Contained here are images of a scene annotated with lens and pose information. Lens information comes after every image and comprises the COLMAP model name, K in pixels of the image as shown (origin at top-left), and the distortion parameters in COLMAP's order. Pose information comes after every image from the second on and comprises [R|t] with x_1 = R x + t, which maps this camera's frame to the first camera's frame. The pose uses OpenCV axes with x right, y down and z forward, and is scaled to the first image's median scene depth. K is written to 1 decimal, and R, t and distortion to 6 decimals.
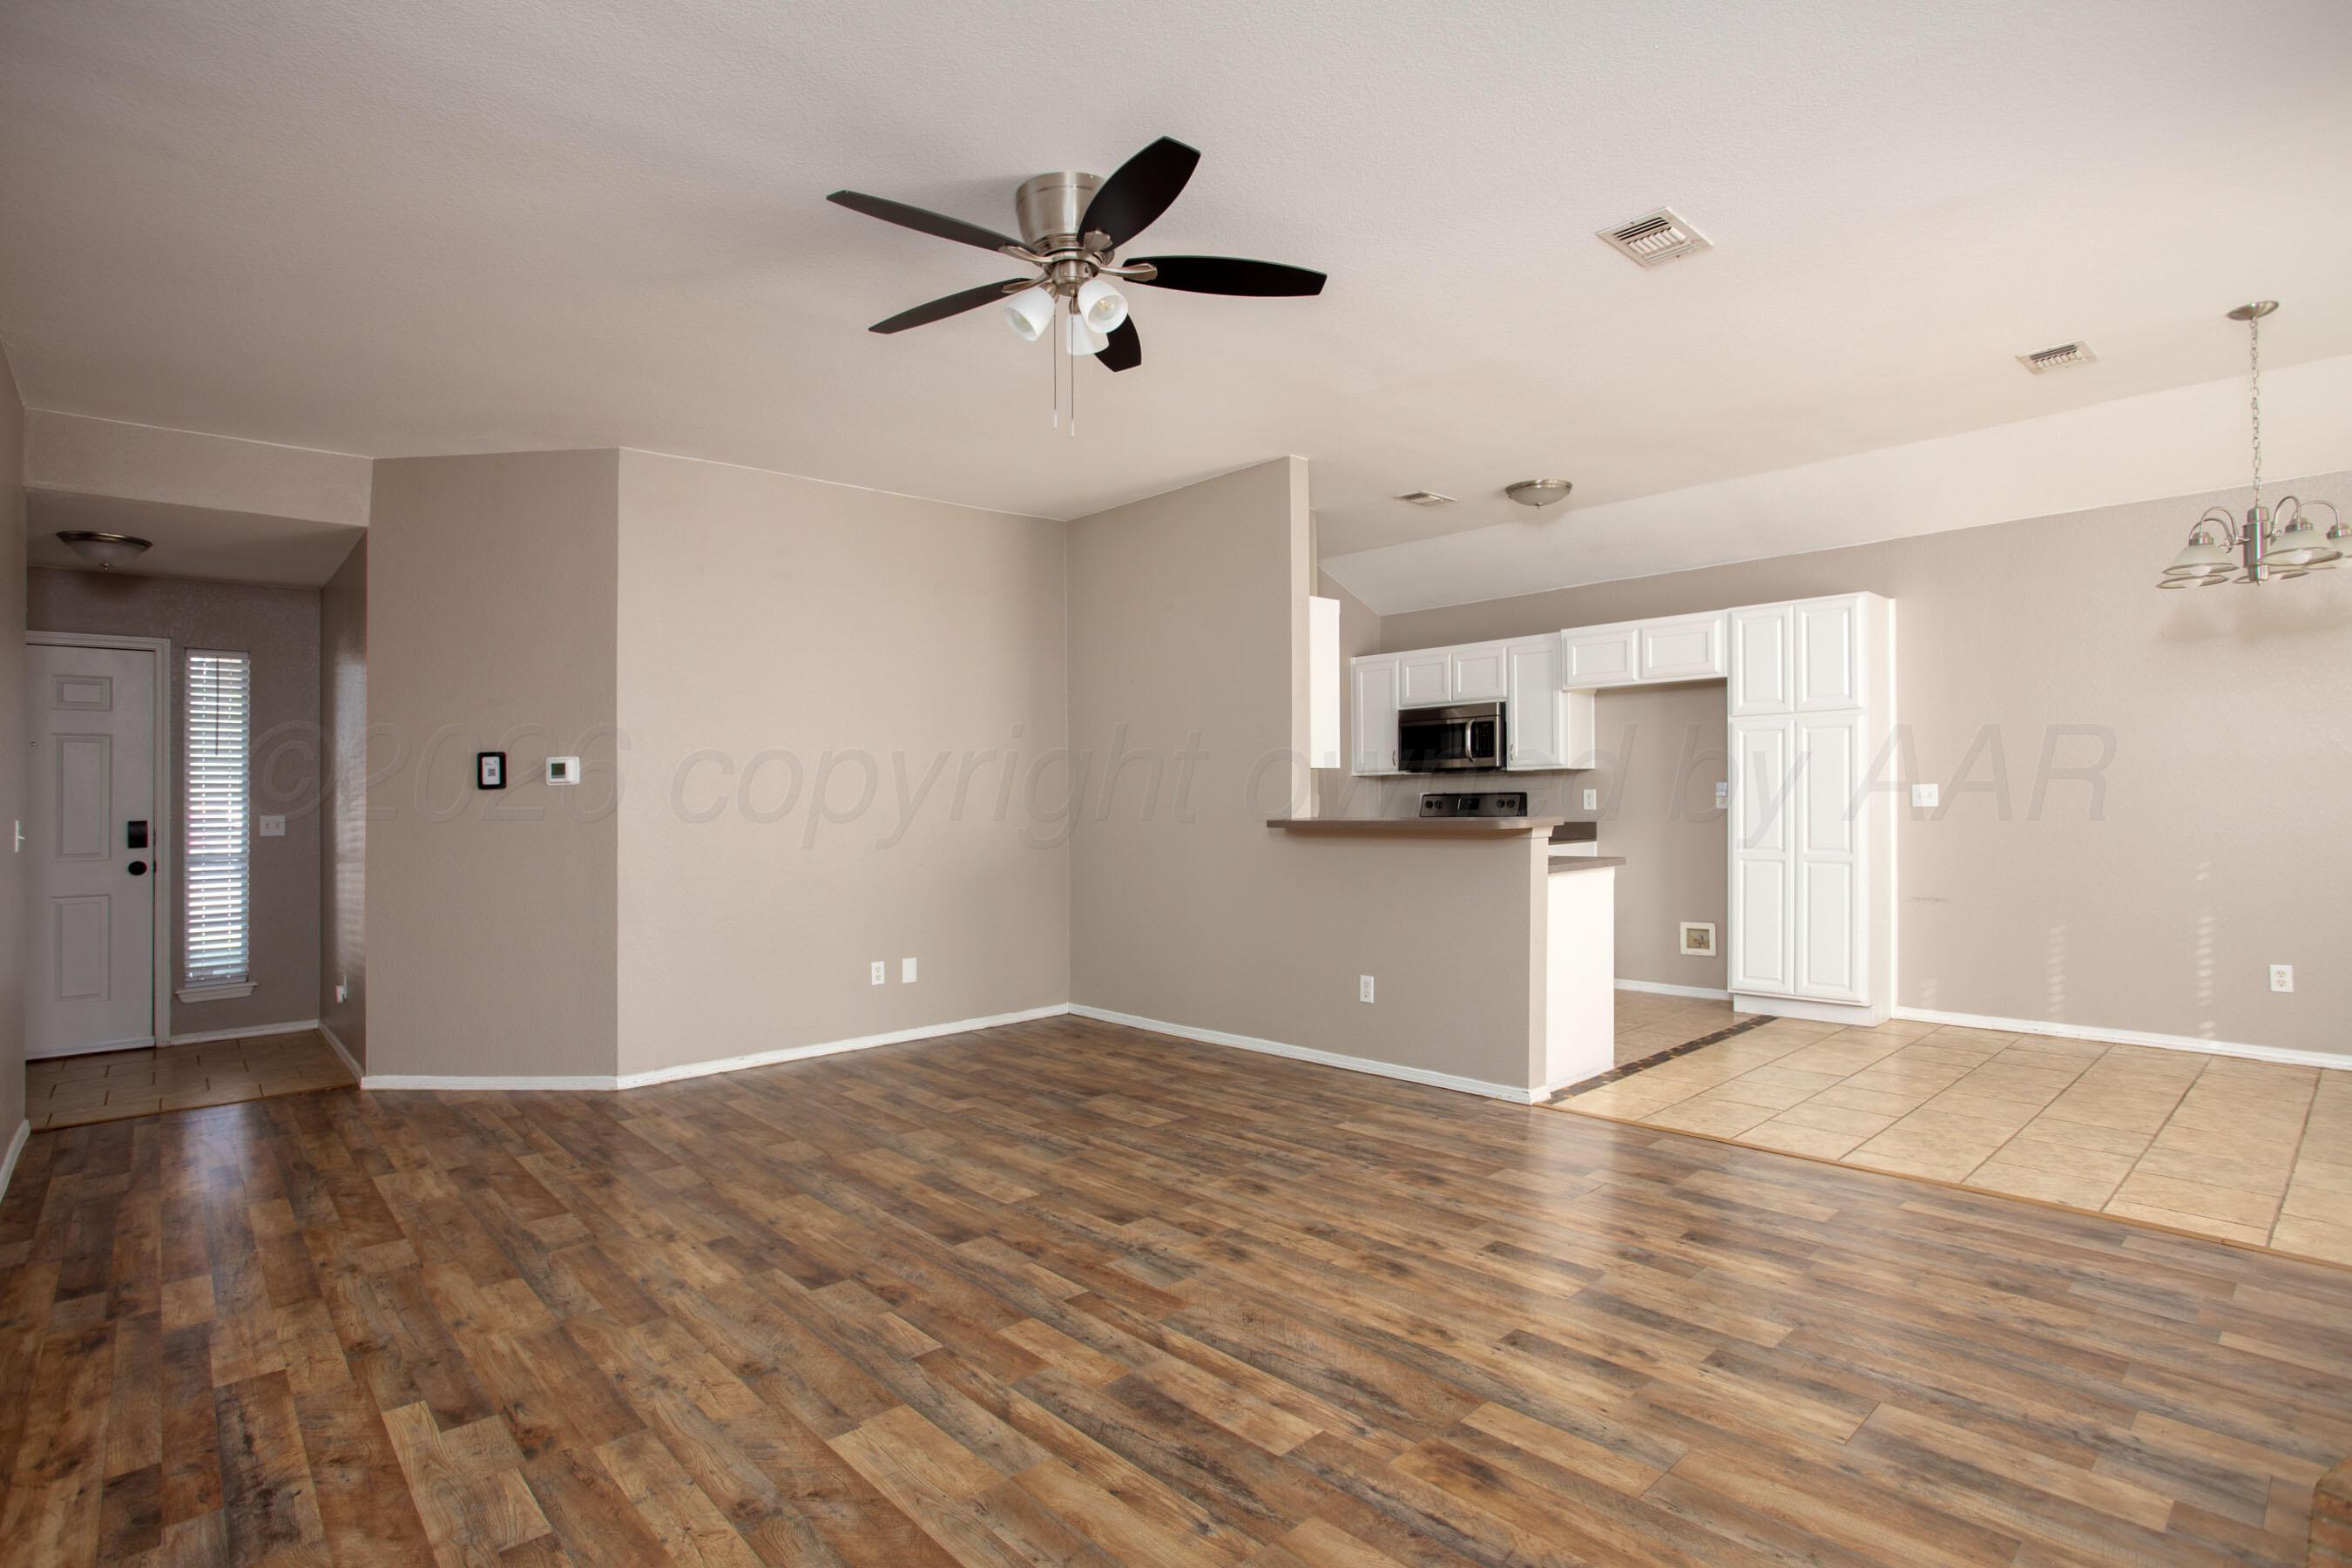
lens RADIAL K [[1143.6, 0, 1168.7], [0, 1143.6, 804.2], [0, 0, 1]] dist [-0.056437, 0.007317]
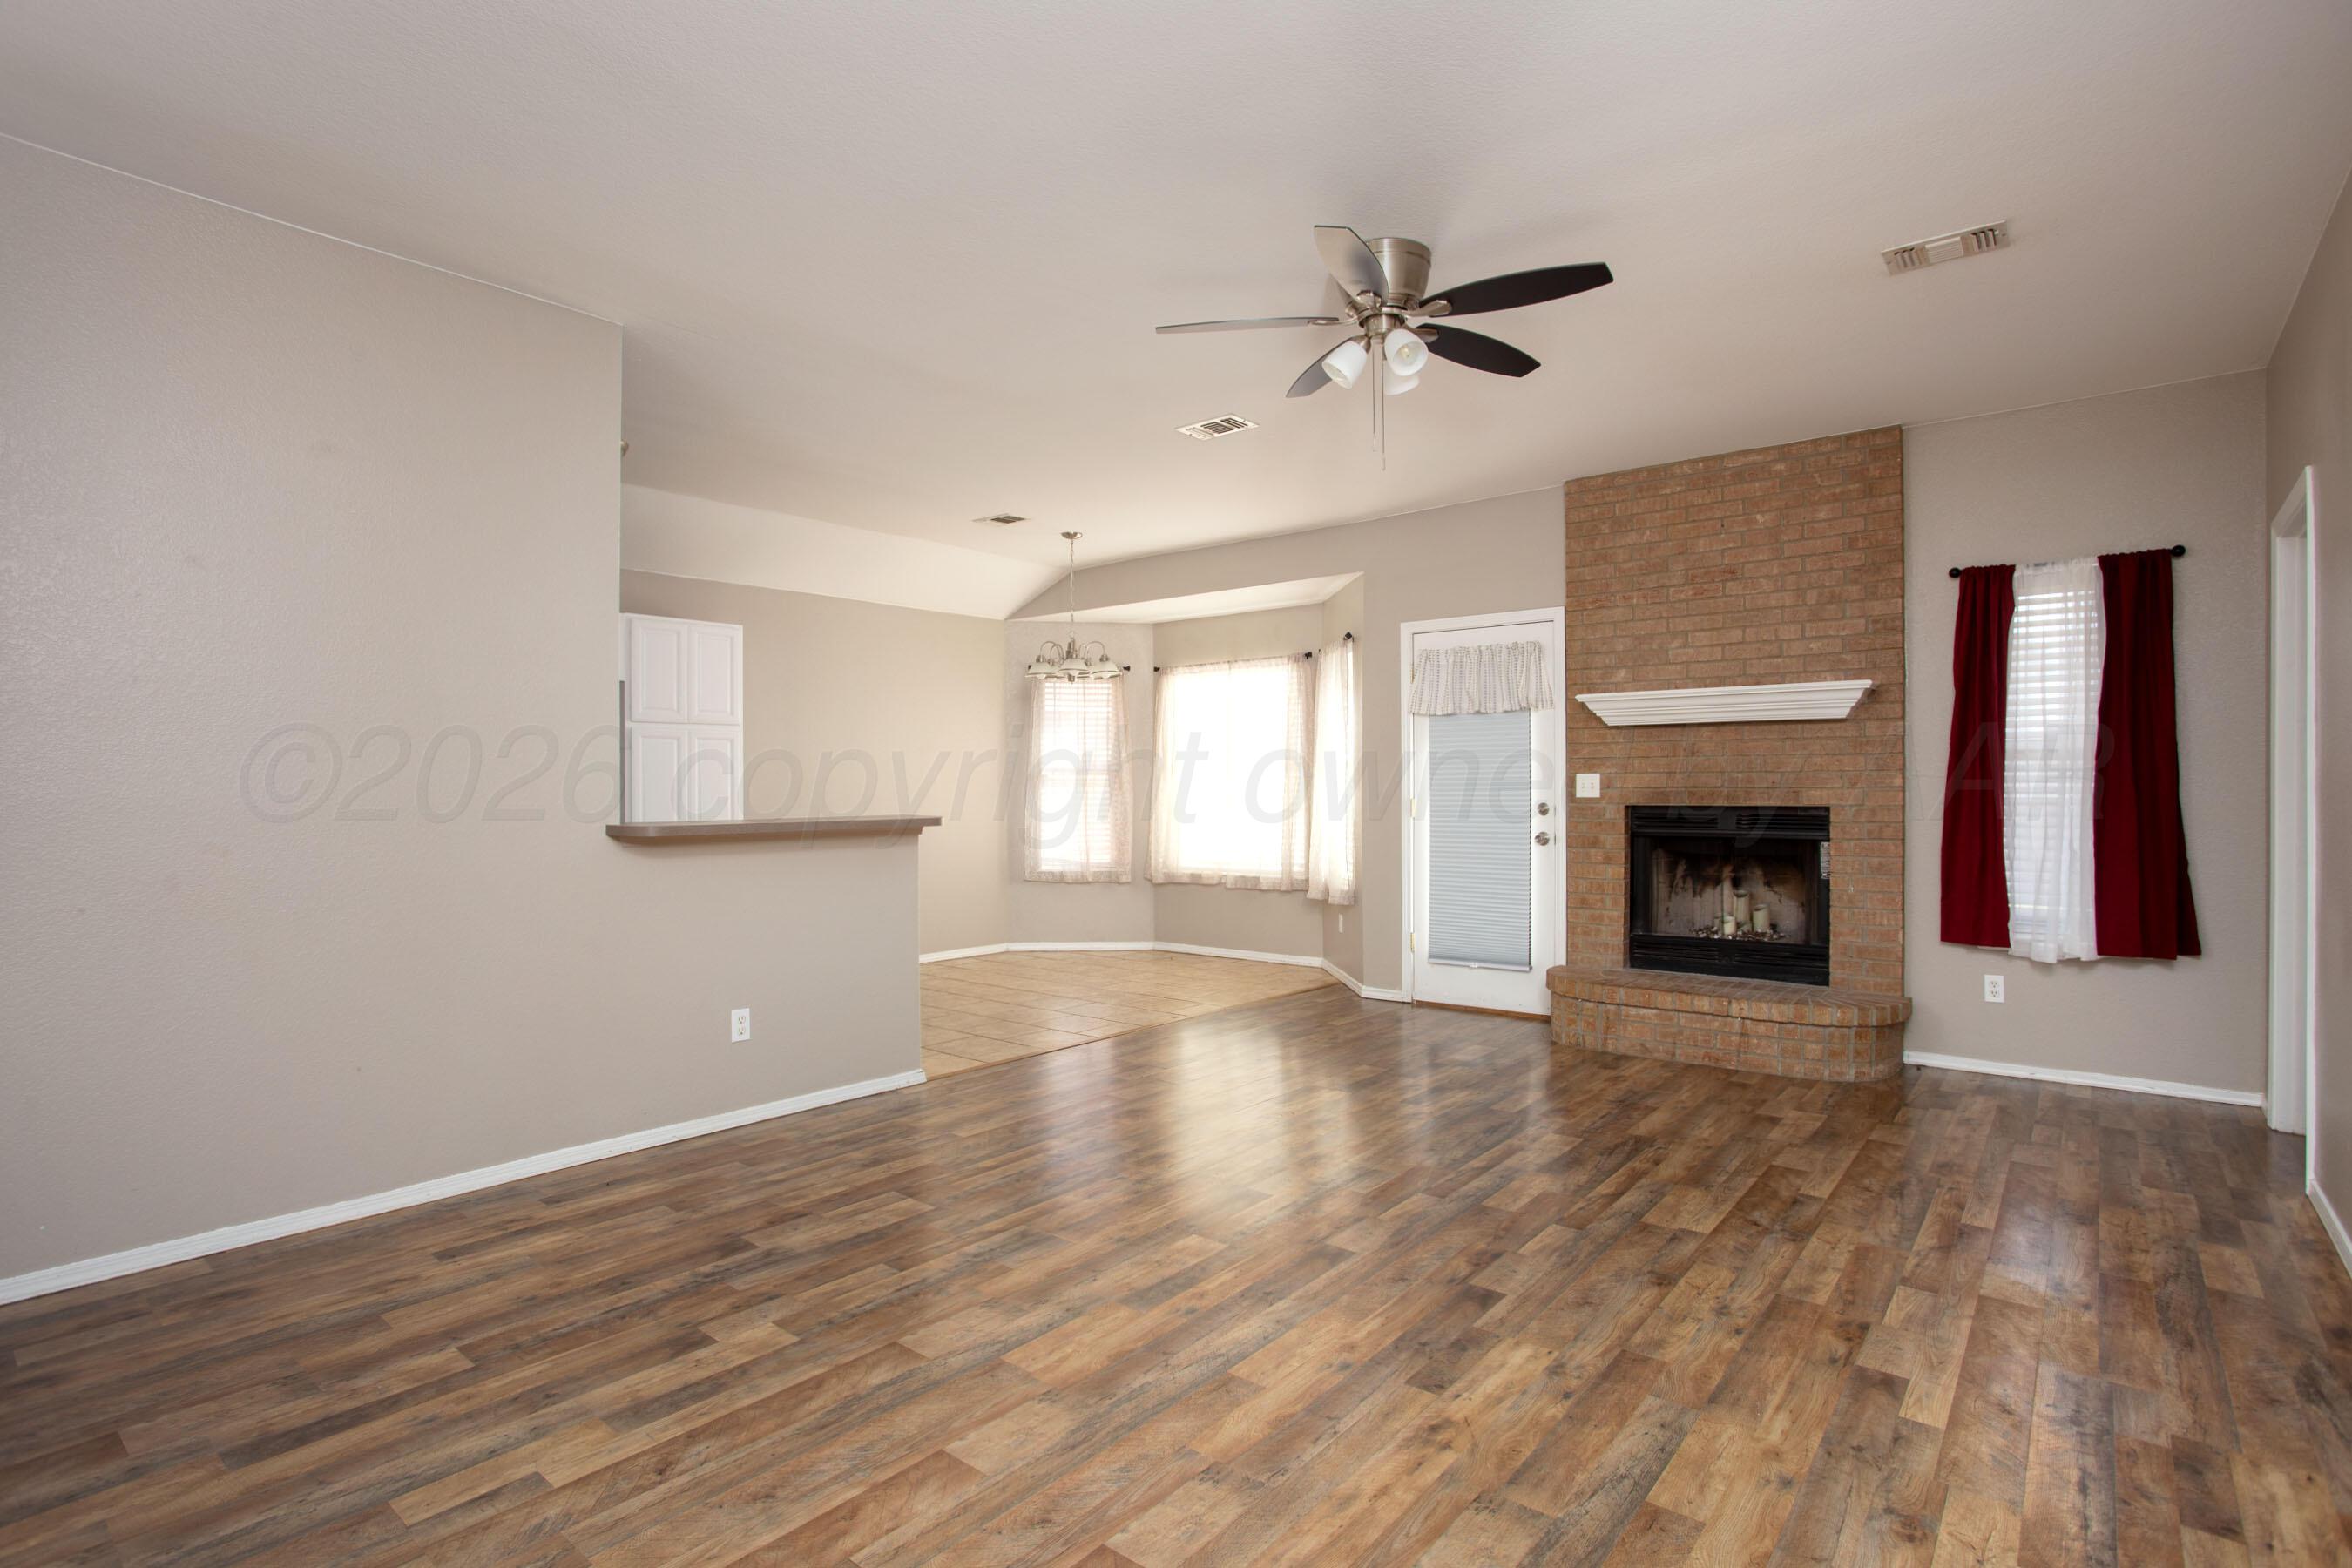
lens RADIAL K [[1143.6, 0, 1174.5], [0, 1143.6, 785.3], [0, 0, 1]] dist [-0.056437, 0.007317]
pose [[-0.136513, 0.024744, 0.990329, -1.219033], [0.010248, 0.999670, -0.023565, 0.013390], [-0.990585, 0.006932, -0.136721, 1.378588]]
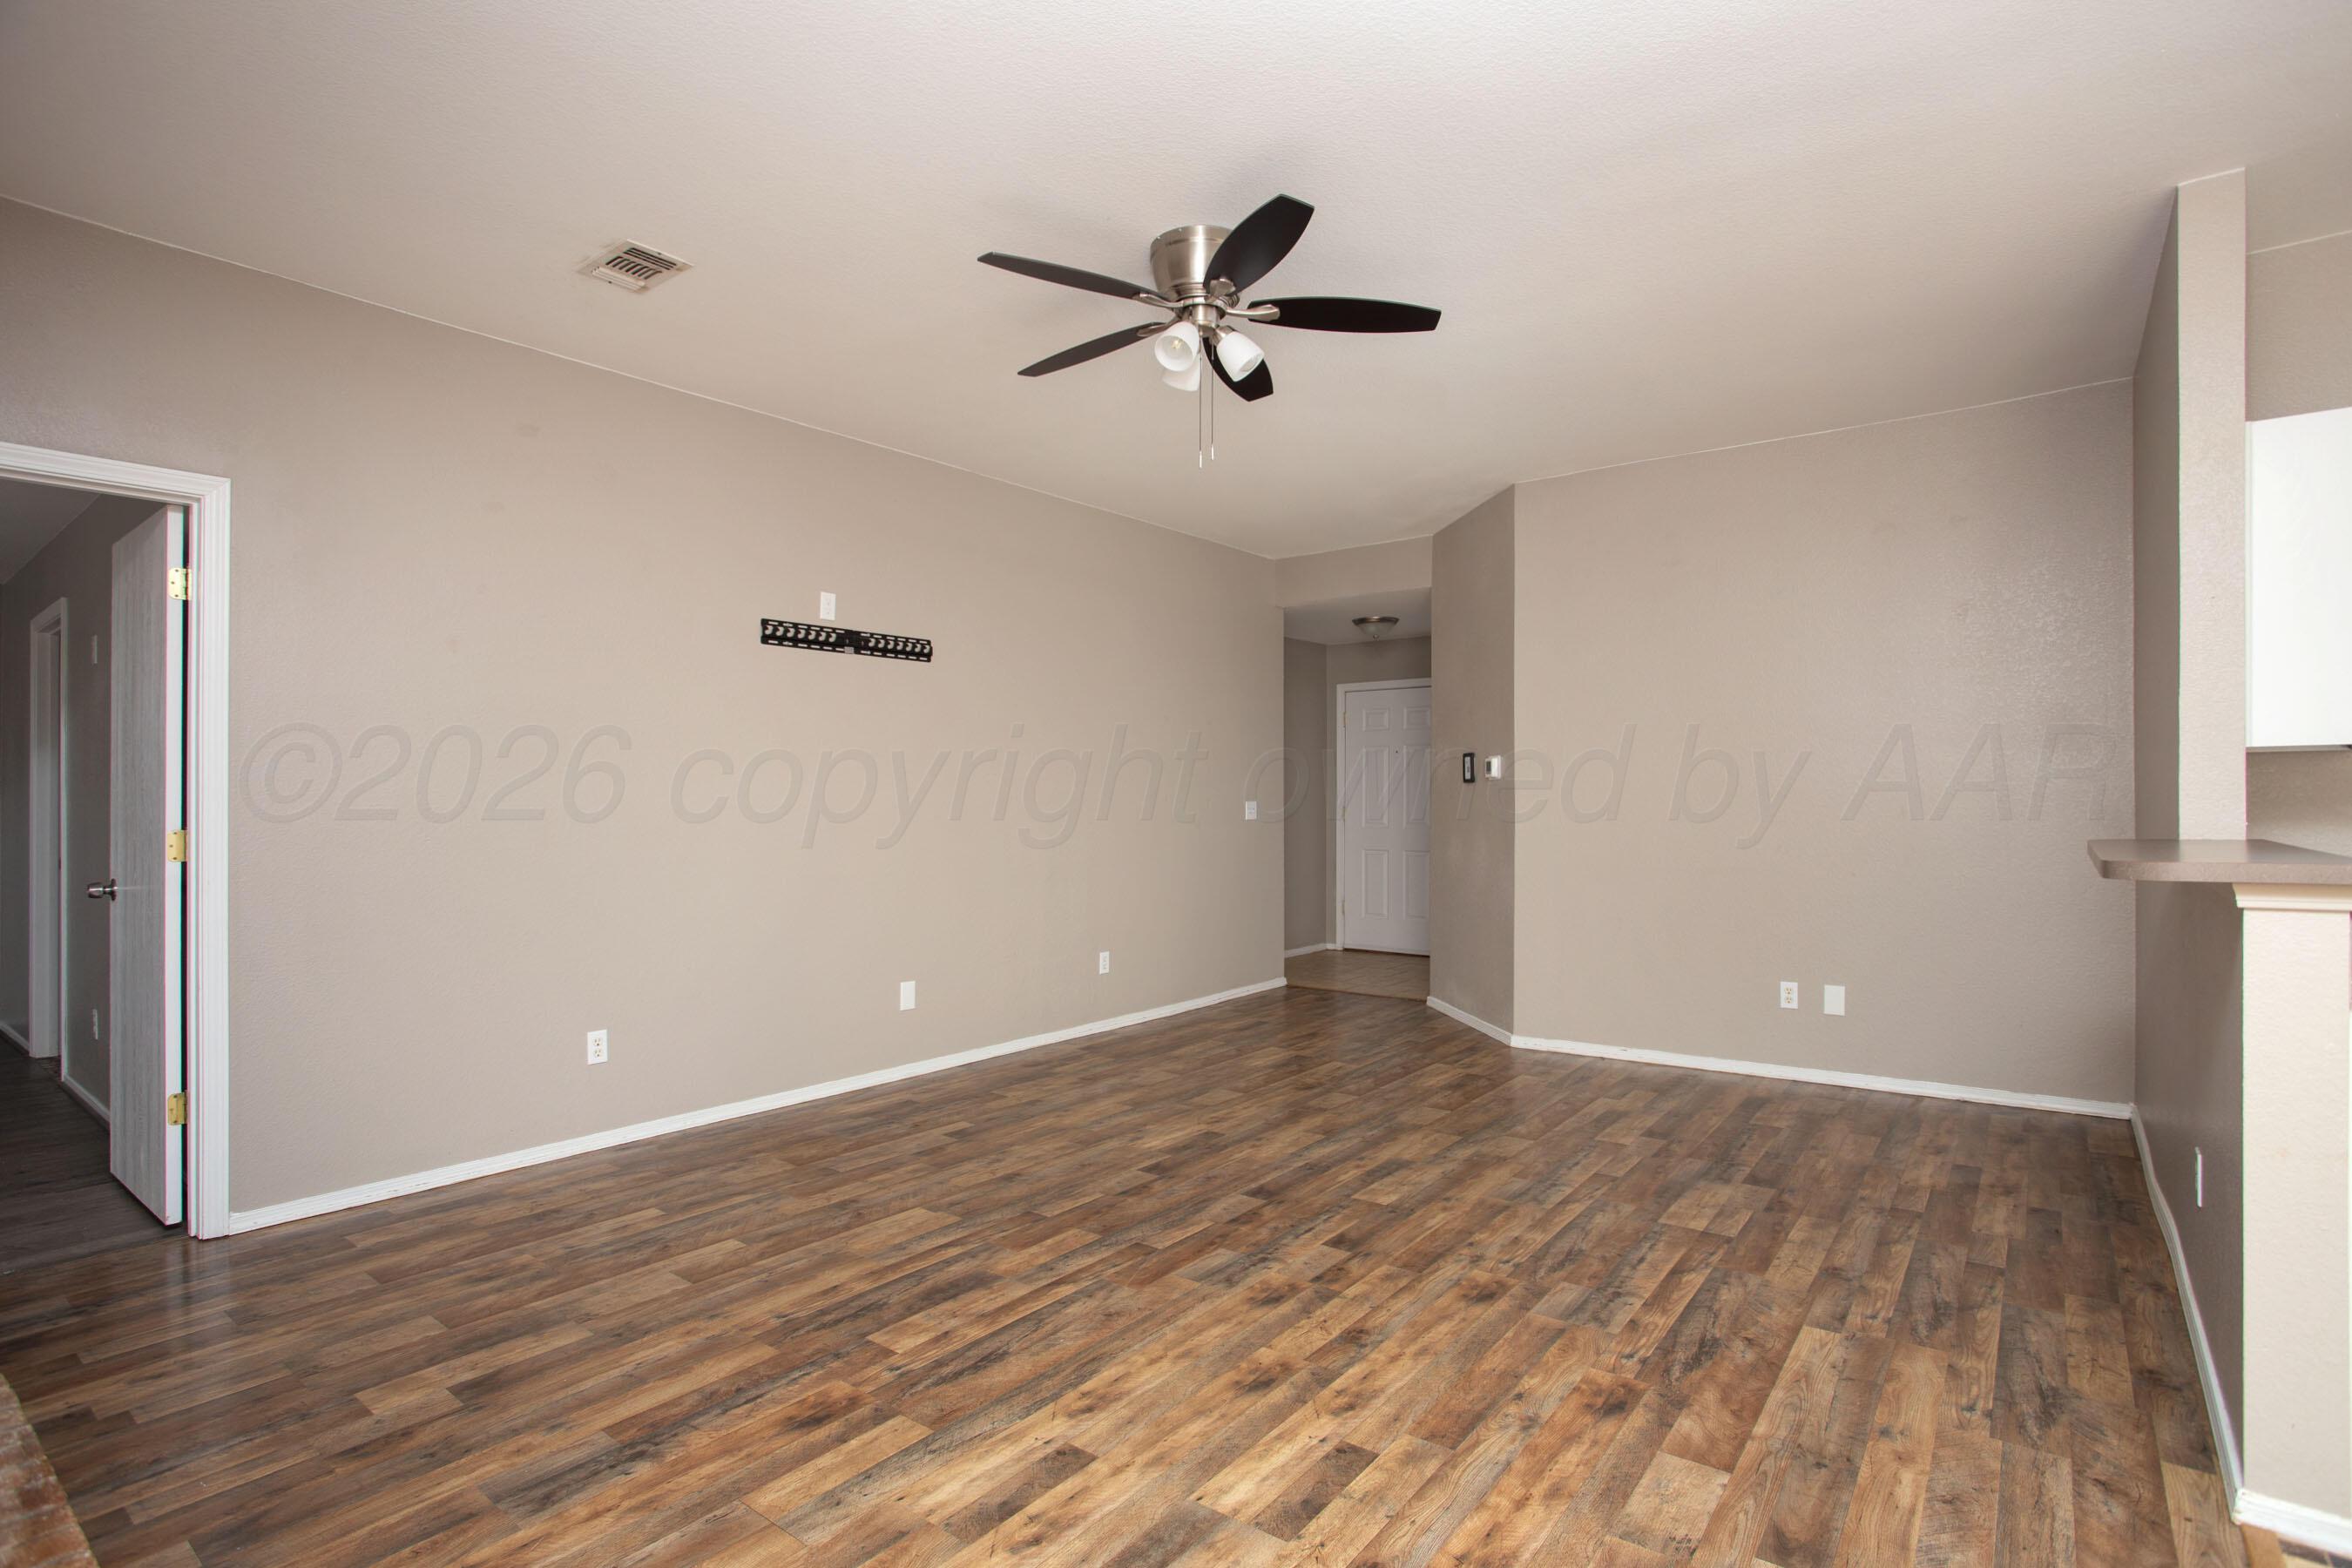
lens RADIAL K [[1143.6, 0, 1213.3], [0, 1143.6, 800.1], [0, 0, 1]] dist [-0.056437, 0.007317]
pose [[0.199883, 0.018399, -0.979647, 0.983693], [-0.002929, 0.999830, 0.018181, -0.028209], [0.979815, -0.000764, 0.199903, 0.800483]]
